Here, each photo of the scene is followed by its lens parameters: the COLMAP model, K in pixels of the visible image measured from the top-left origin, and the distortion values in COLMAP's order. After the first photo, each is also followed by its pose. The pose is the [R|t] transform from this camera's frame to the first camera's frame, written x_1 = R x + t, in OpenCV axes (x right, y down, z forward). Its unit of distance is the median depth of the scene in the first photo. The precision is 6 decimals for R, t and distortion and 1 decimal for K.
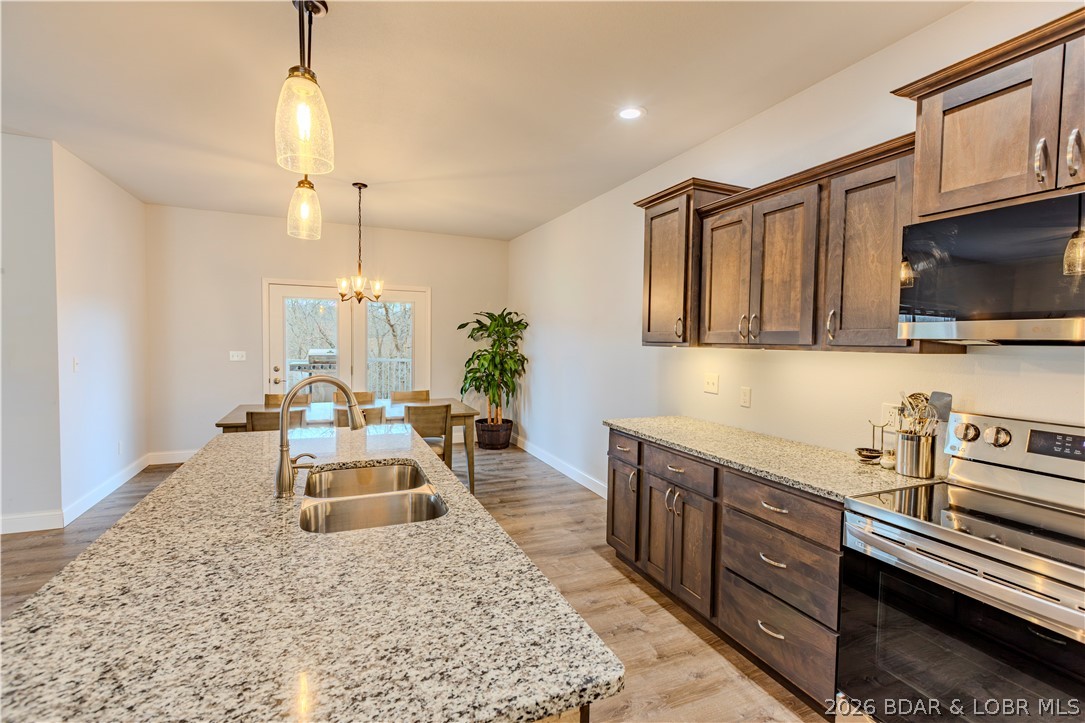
lens RADIAL K [[481.3, 0, 542.5], [0, 481.3, 361.5], [0, 0, 1]] dist [0.000033, -0.000301]
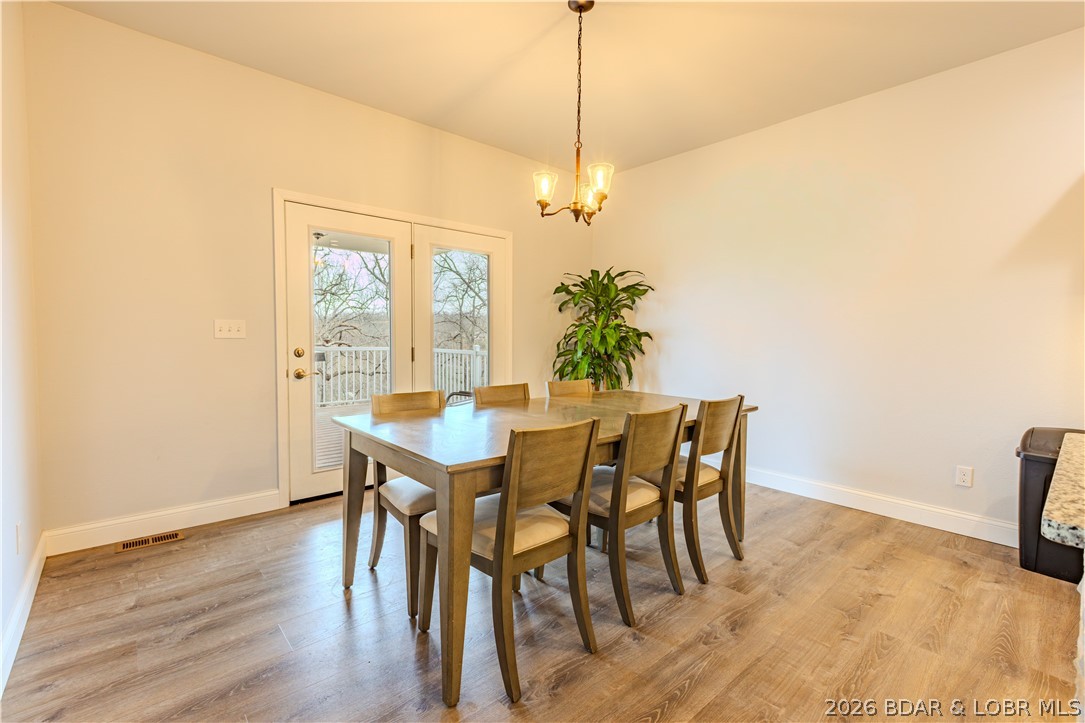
lens RADIAL K [[481.3, 0, 542.5], [0, 481.3, 361.5], [0, 0, 1]] dist [0.000033, -0.000301]
pose [[0.953977, -0.024006, 0.298916, -0.981259], [0.021070, 0.999693, 0.013041, 0.053842], [-0.299137, -0.006142, 0.954190, 0.808356]]
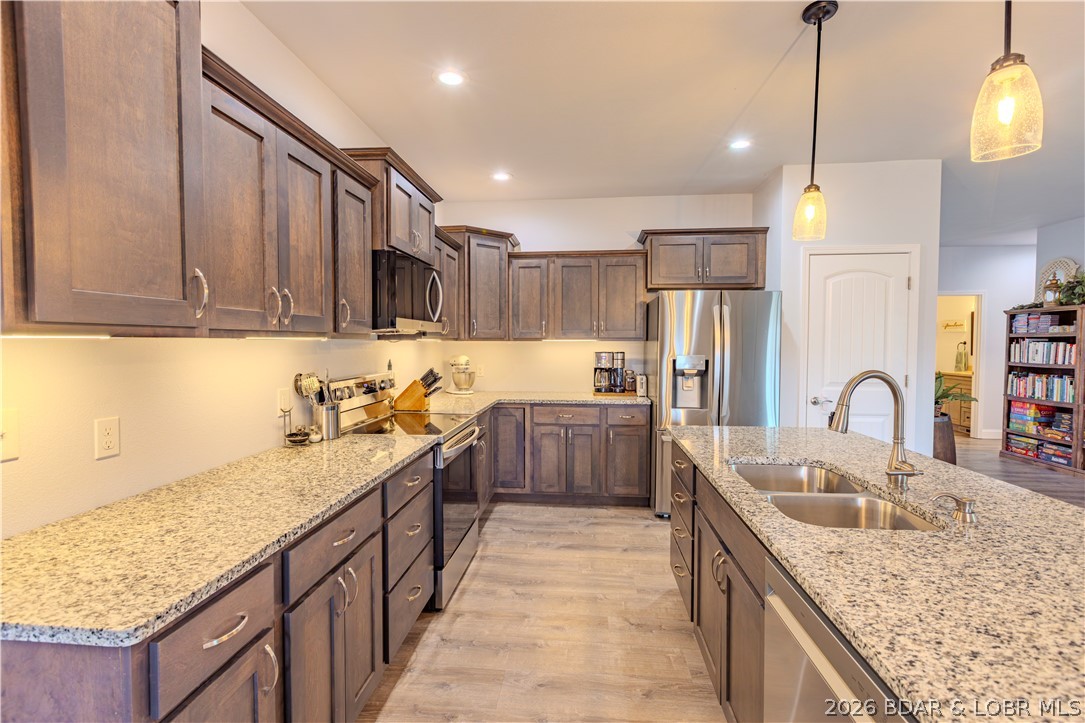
lens RADIAL K [[481.3, 0, 542.5], [0, 481.3, 361.5], [0, 0, 1]] dist [0.000033, -0.000301]
pose [[-0.867039, -0.038767, 0.496729, -0.230934], [0.008286, 0.995708, 0.092174, -0.051307], [-0.498171, 0.084034, -0.862997, 1.345254]]
